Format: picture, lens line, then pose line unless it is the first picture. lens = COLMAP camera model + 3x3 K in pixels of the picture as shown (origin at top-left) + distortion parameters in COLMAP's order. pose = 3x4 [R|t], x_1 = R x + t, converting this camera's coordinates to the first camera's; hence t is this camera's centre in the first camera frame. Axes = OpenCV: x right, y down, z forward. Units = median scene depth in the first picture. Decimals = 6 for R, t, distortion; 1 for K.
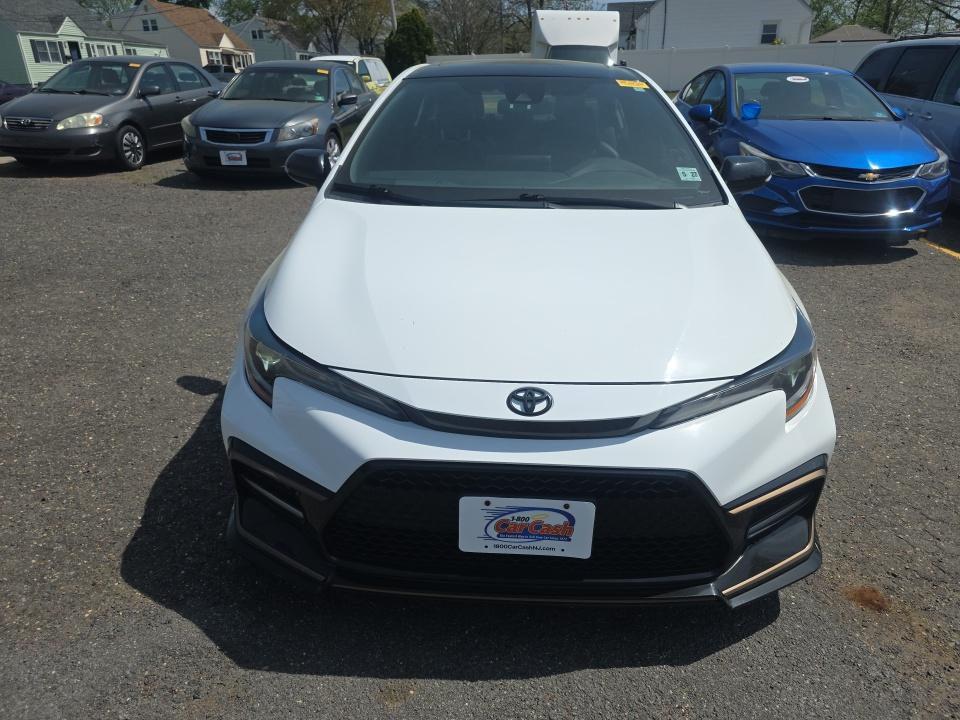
lens RADIAL K [[643.7, 0, 471.7], [0, 643.7, 356.4], [0, 0, 1]] dist [0.022473, -0.025158]
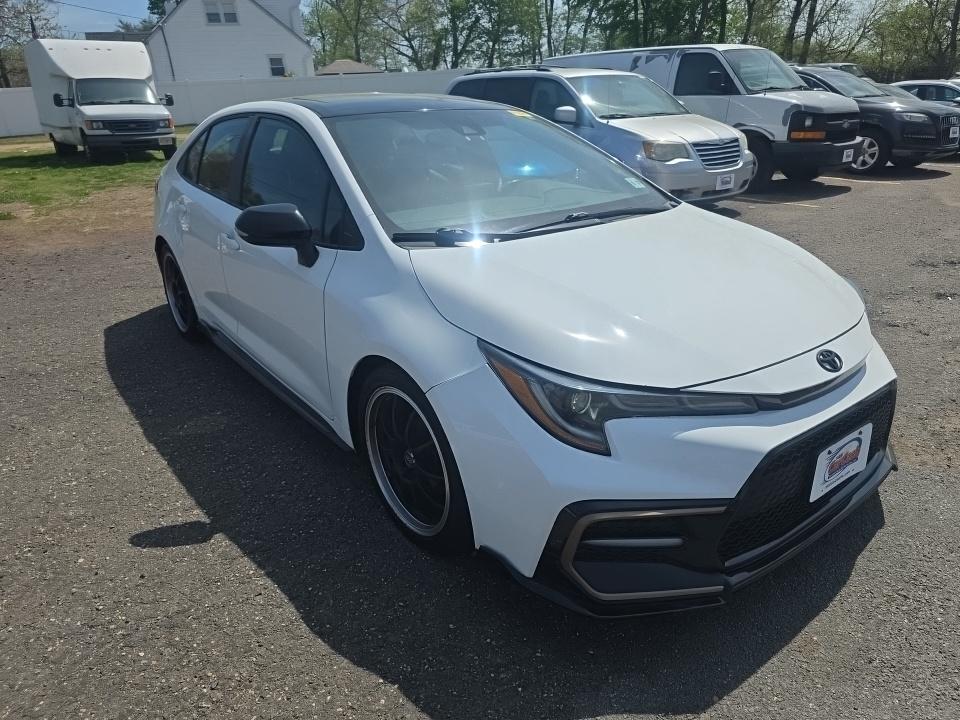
lens RADIAL K [[643.7, 0, 477.9], [0, 643.7, 361.2], [0, 0, 1]] dist [0.022473, -0.025158]
pose [[0.768549, -0.260301, 0.584445, -0.340504], [0.280433, 0.958122, 0.057958, -0.056443], [-0.575056, 0.119354, 0.809361, 0.113096]]
